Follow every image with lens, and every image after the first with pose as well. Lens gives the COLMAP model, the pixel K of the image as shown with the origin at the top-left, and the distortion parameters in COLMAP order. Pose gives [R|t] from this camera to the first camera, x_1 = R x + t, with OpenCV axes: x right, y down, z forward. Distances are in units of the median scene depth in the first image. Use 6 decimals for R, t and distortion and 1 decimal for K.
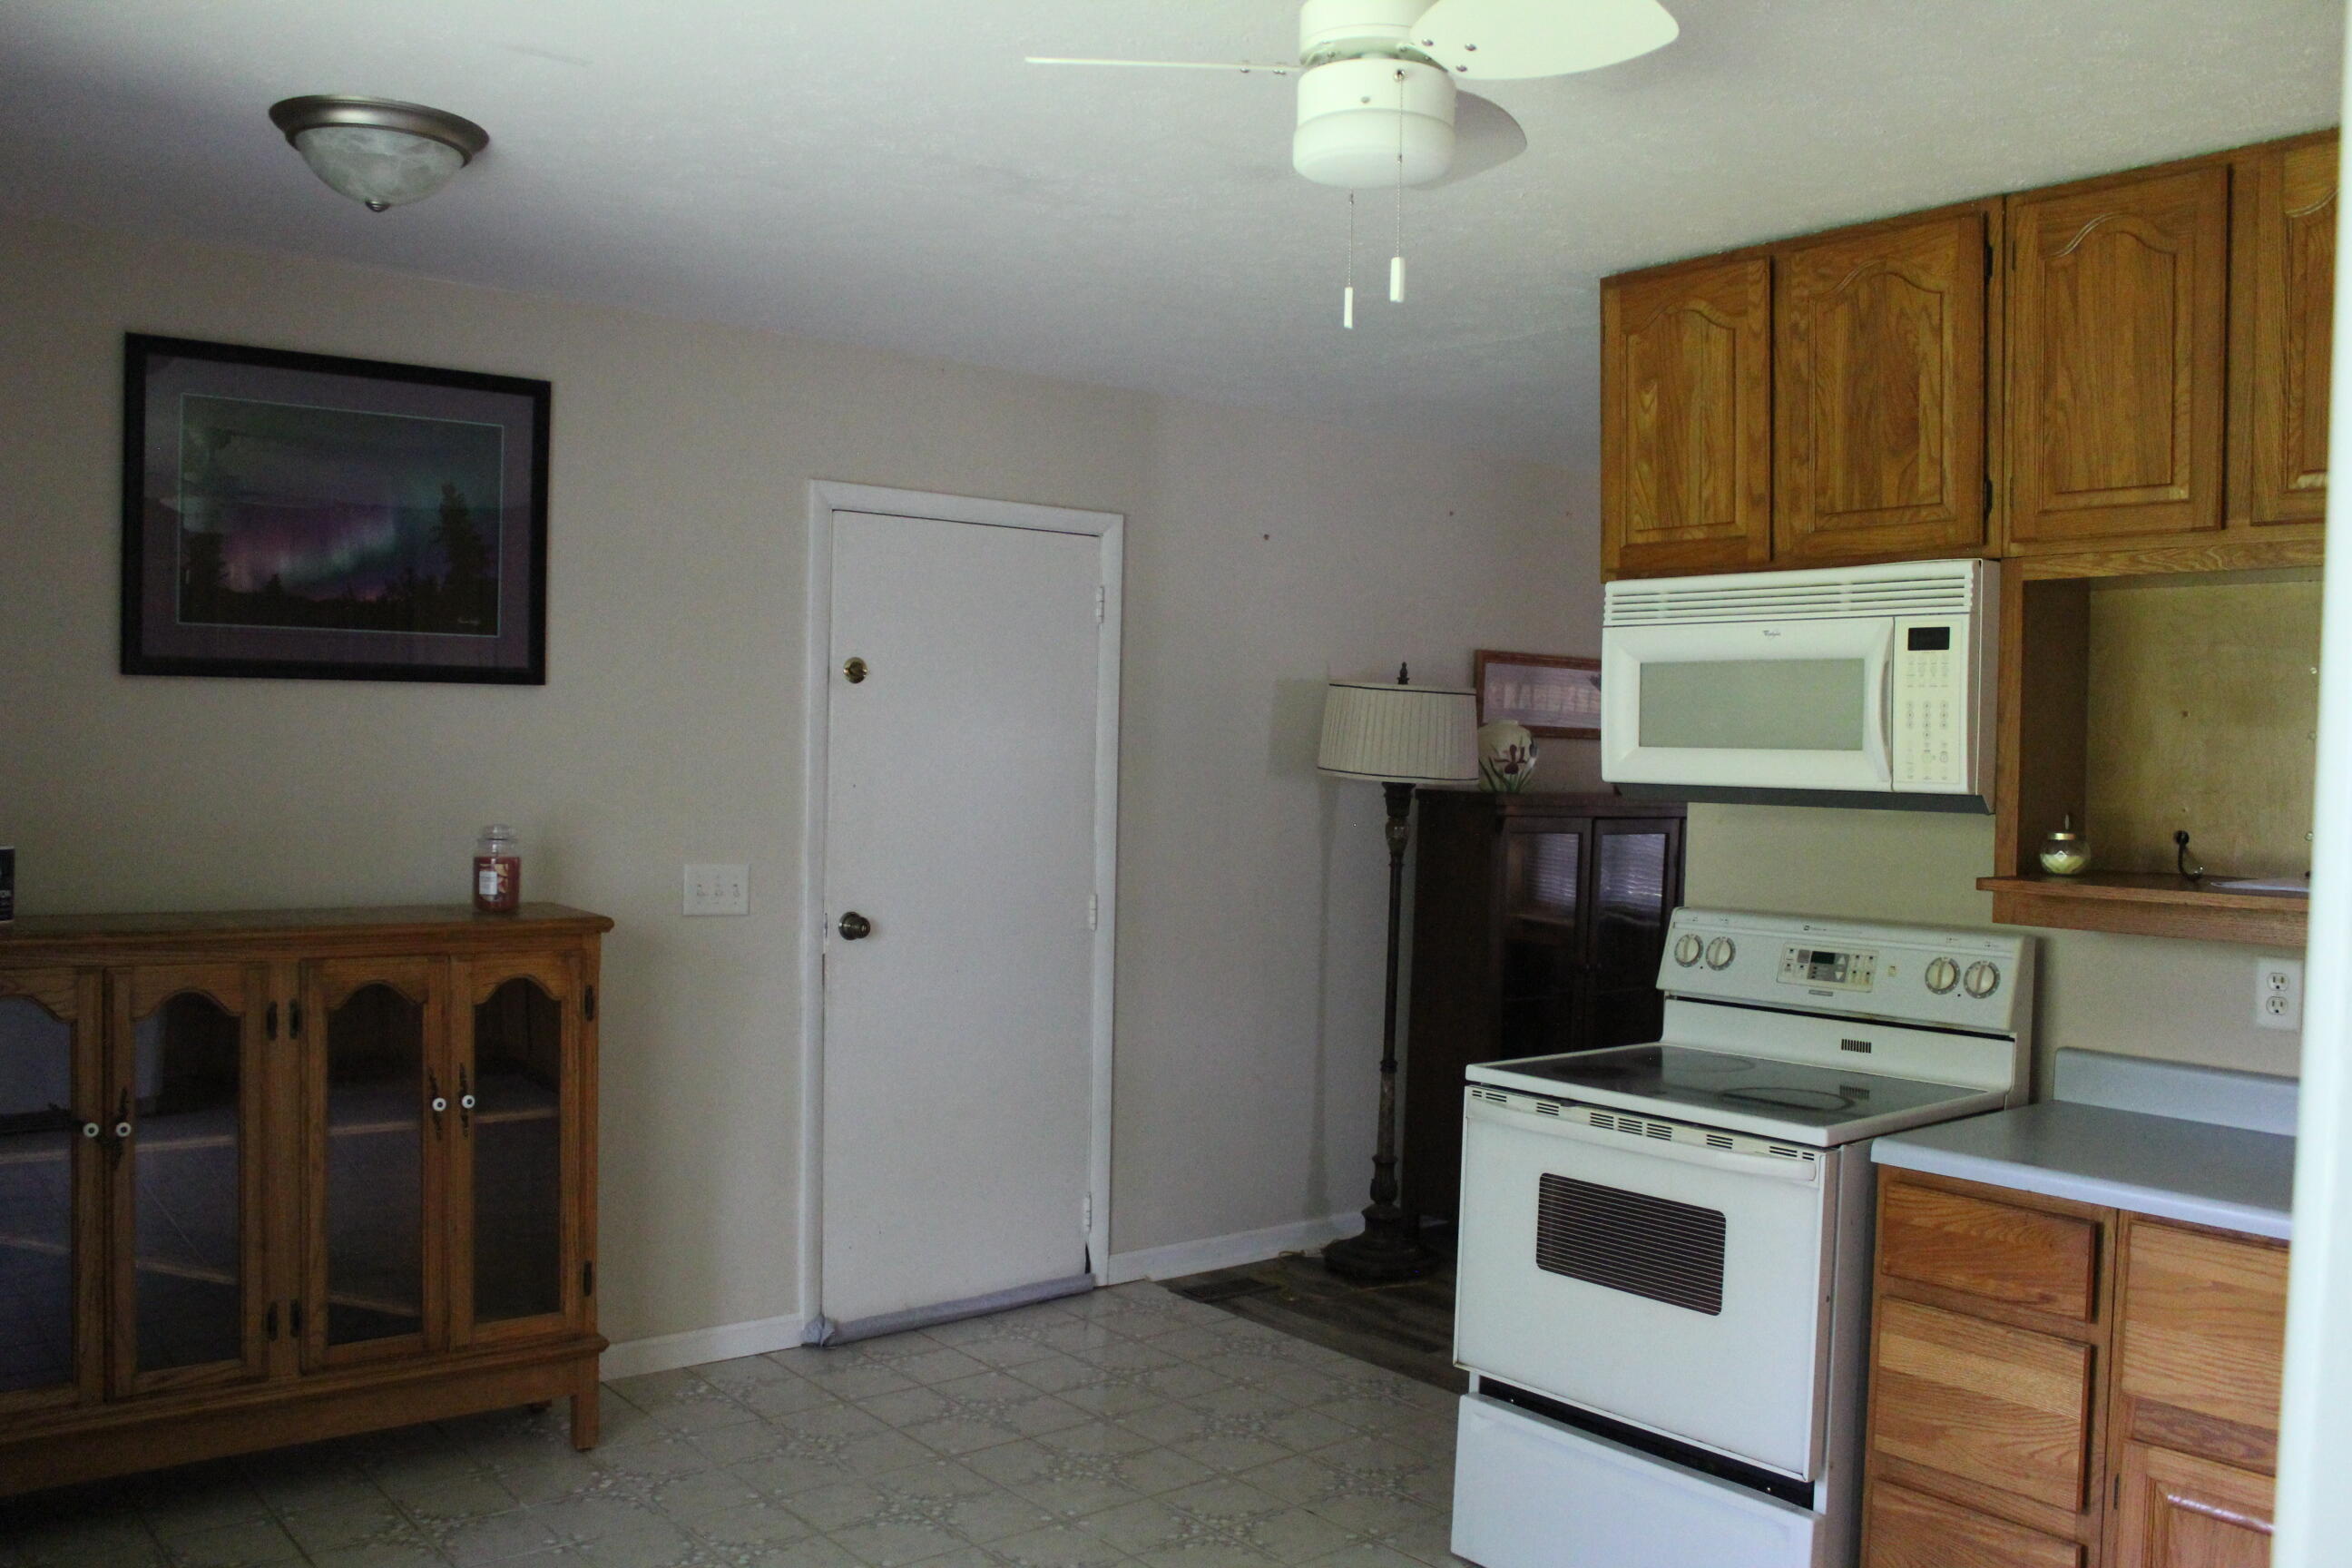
lens RADIAL K [[1979.4, 0, 1167.4], [0, 1979.4, 789.1], [0, 0, 1]] dist [-0.156585, 0.138546]
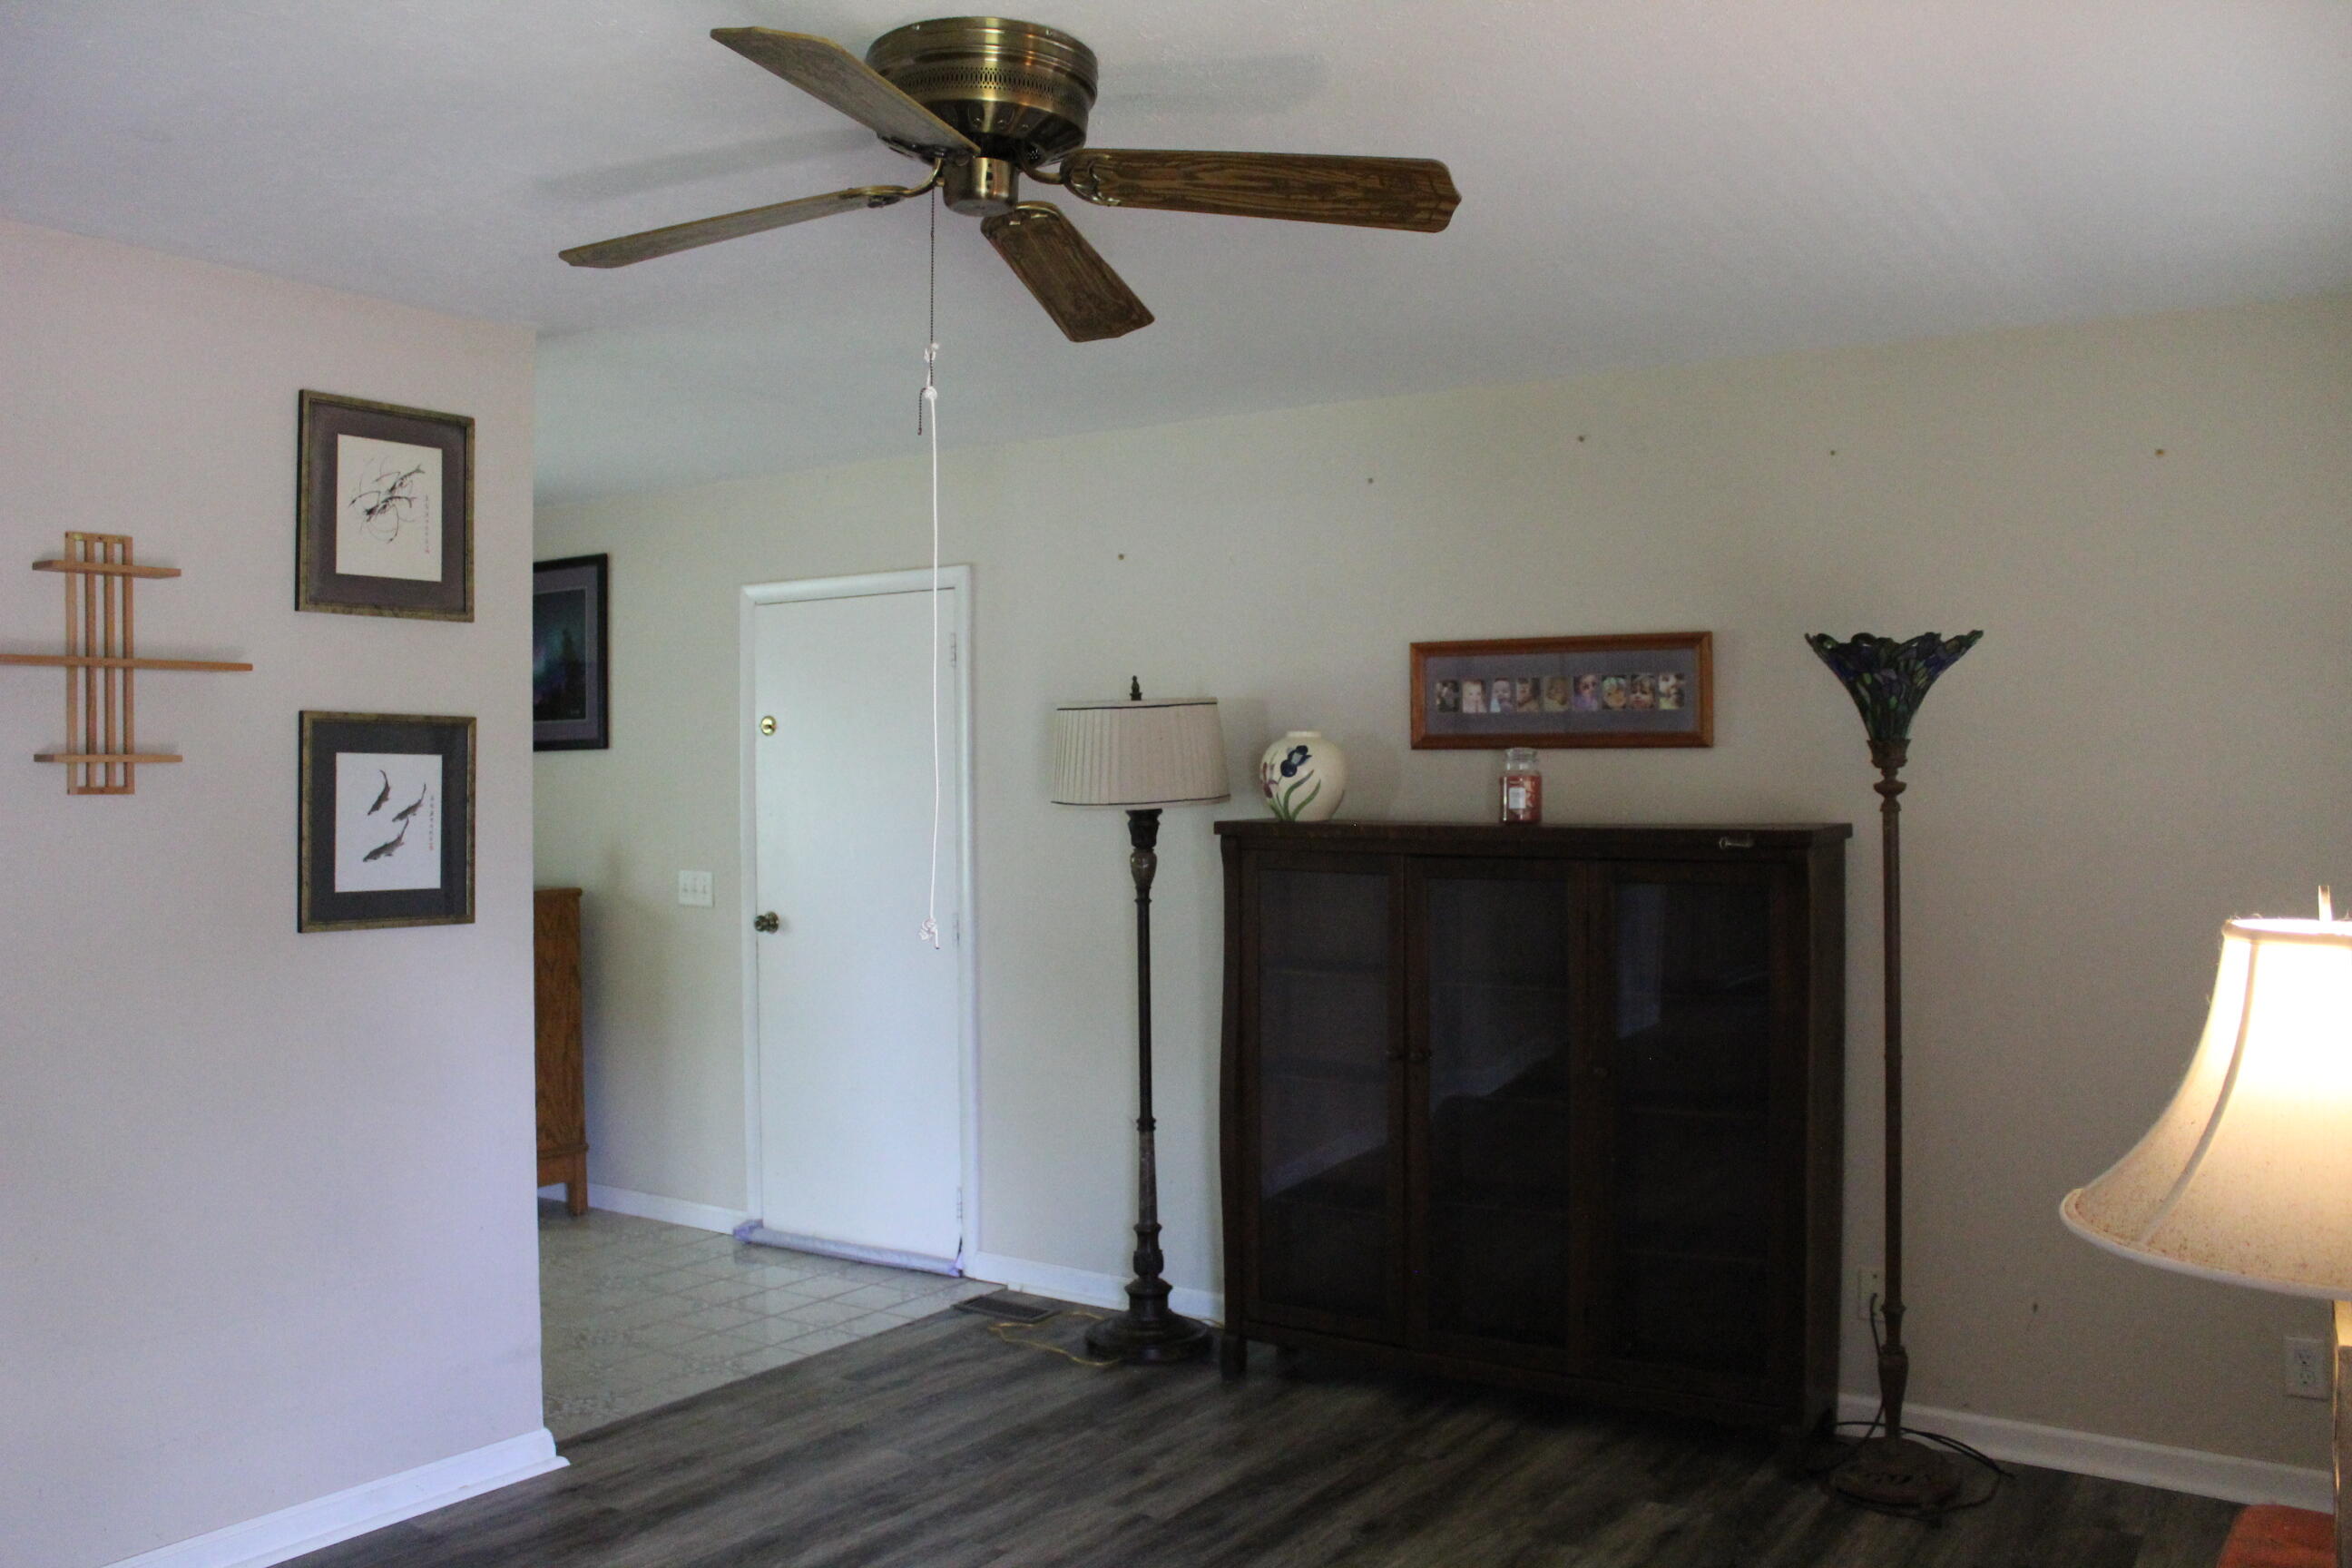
lens RADIAL K [[1981.9, 0, 1166.7], [0, 1981.9, 777.7], [0, 0, 1]] dist [-0.168646, 0.146461]
pose [[0.286556, -0.029349, -0.957614, 1.318645], [-0.013606, 0.999305, -0.034698, 0.017973], [0.957967, 0.022972, 0.285958, 1.001195]]
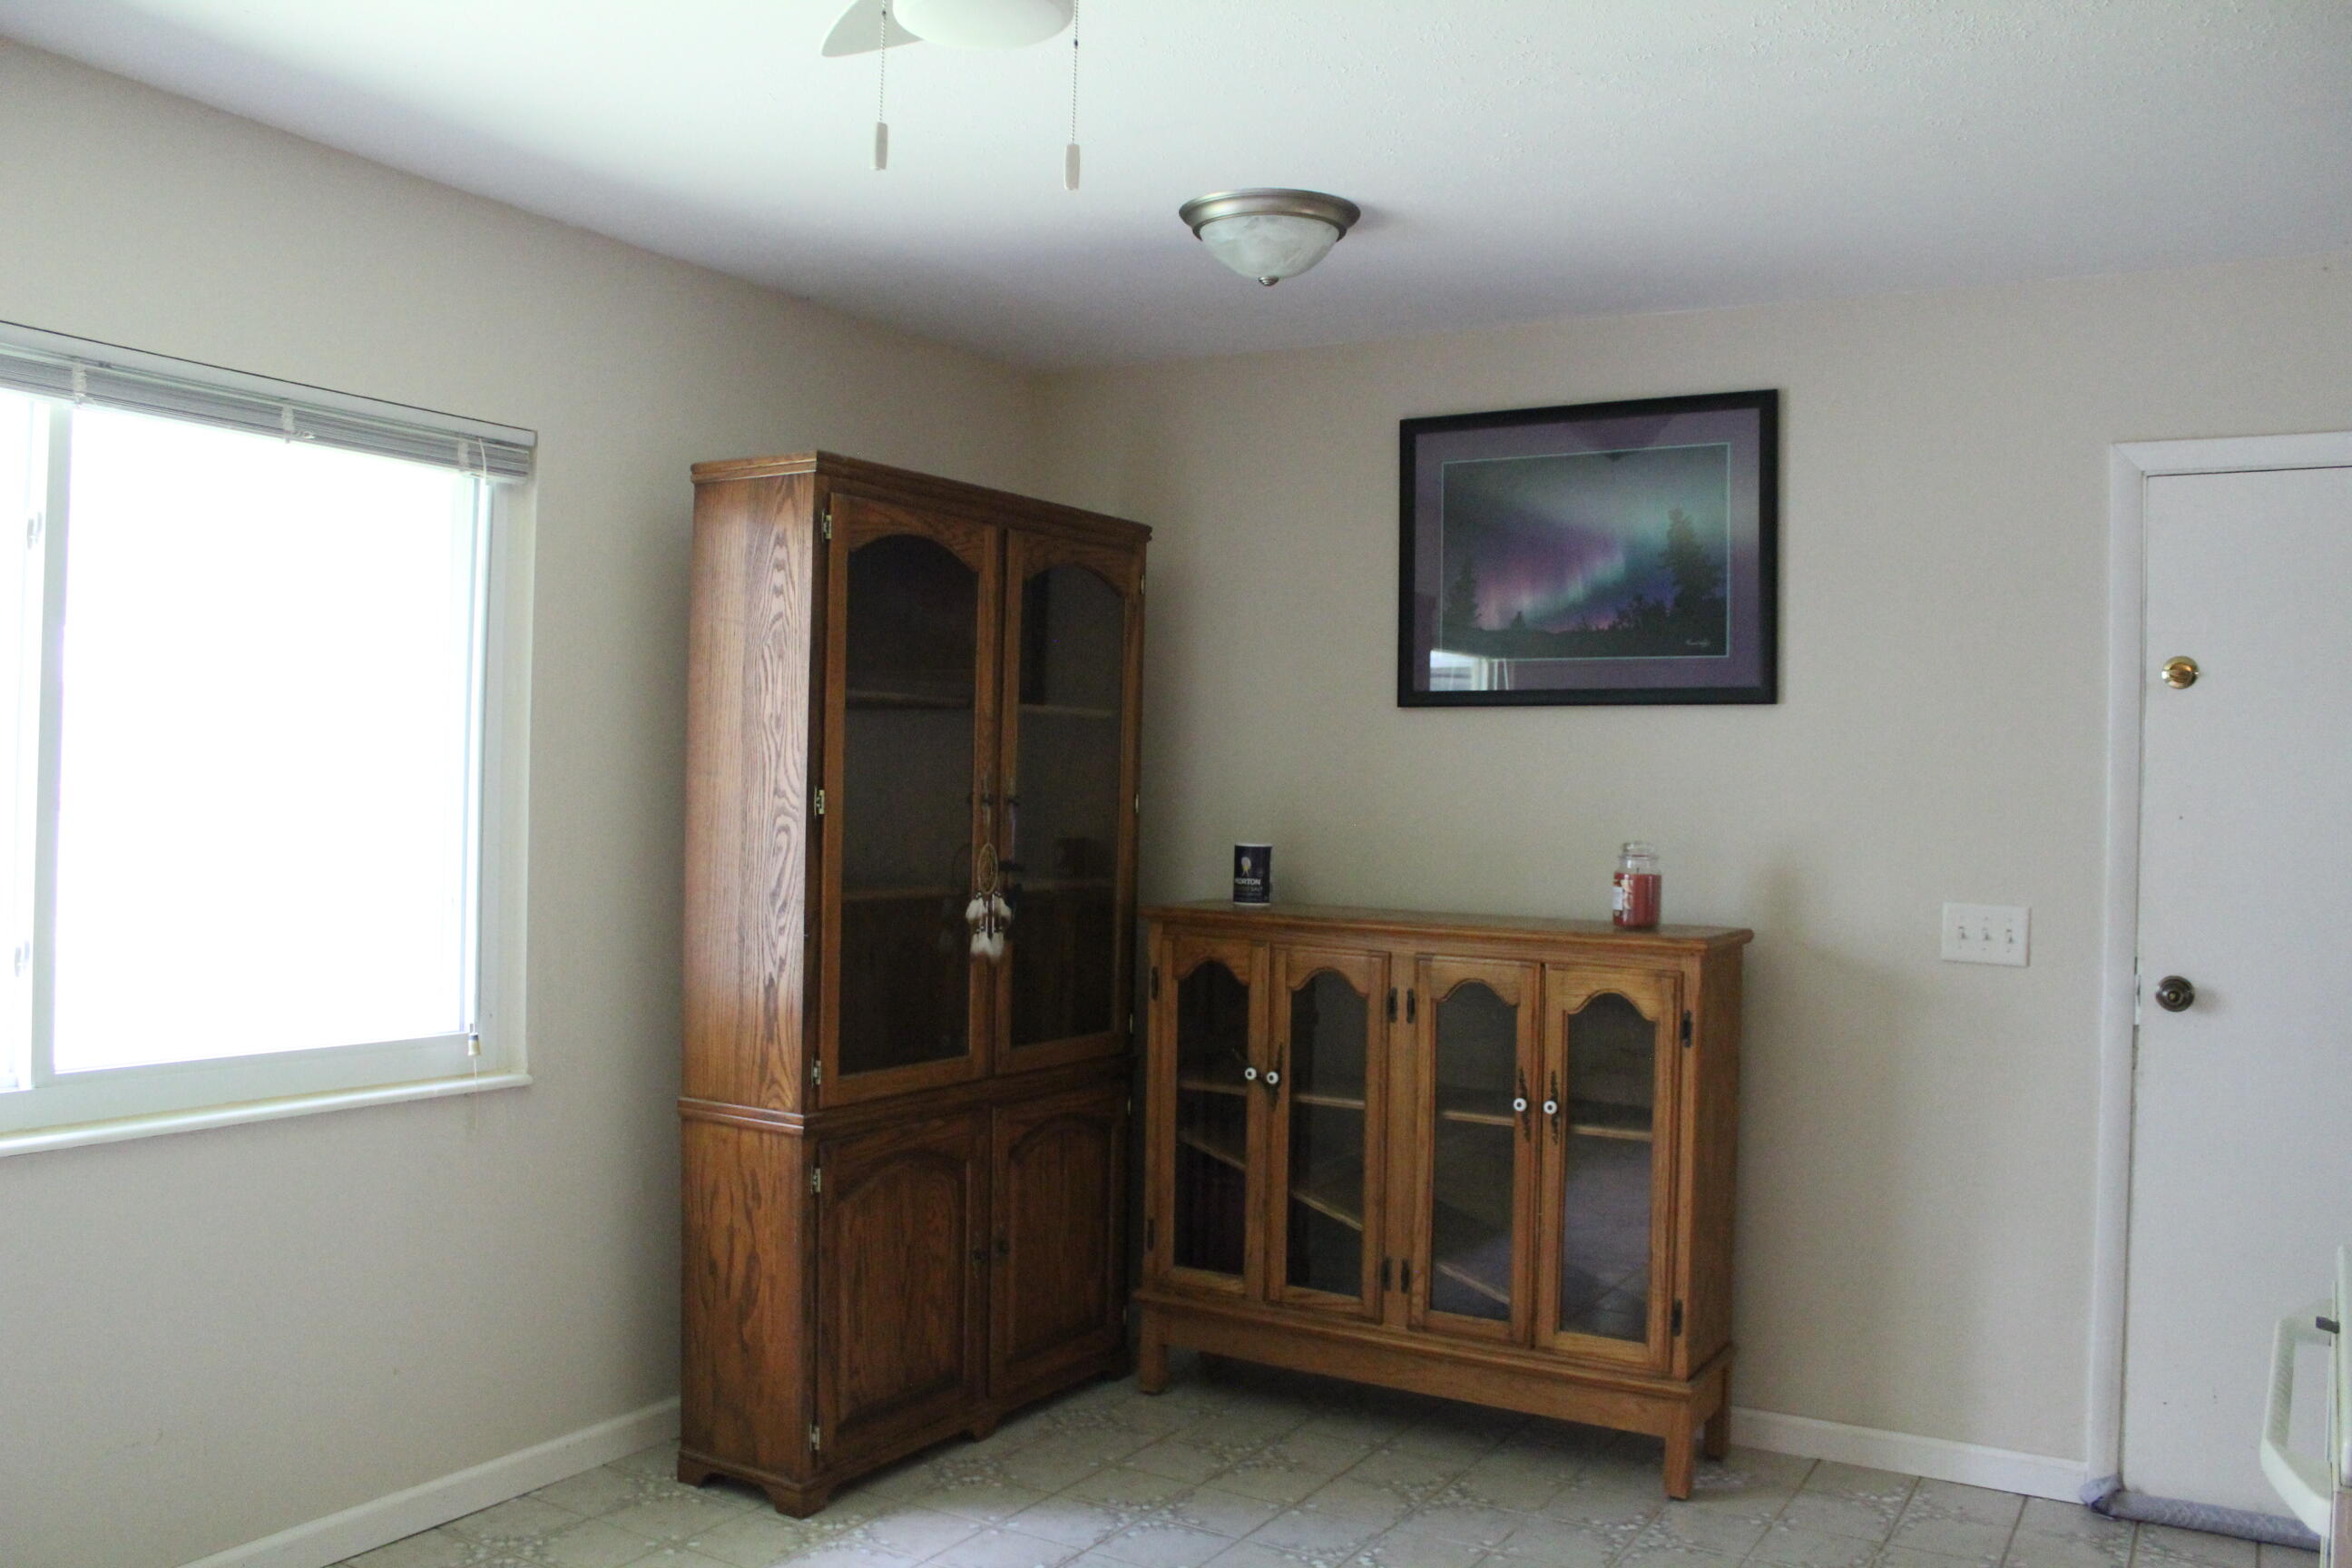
lens RADIAL K [[1979.4, 0, 1167.4], [0, 1979.4, 789.1], [0, 0, 1]] dist [-0.156585, 0.138546]
pose [[0.345975, -0.015397, -0.938117, 0.484571], [-0.036625, 0.998882, -0.029901, 0.028520], [0.937529, 0.044704, 0.345024, 0.398623]]
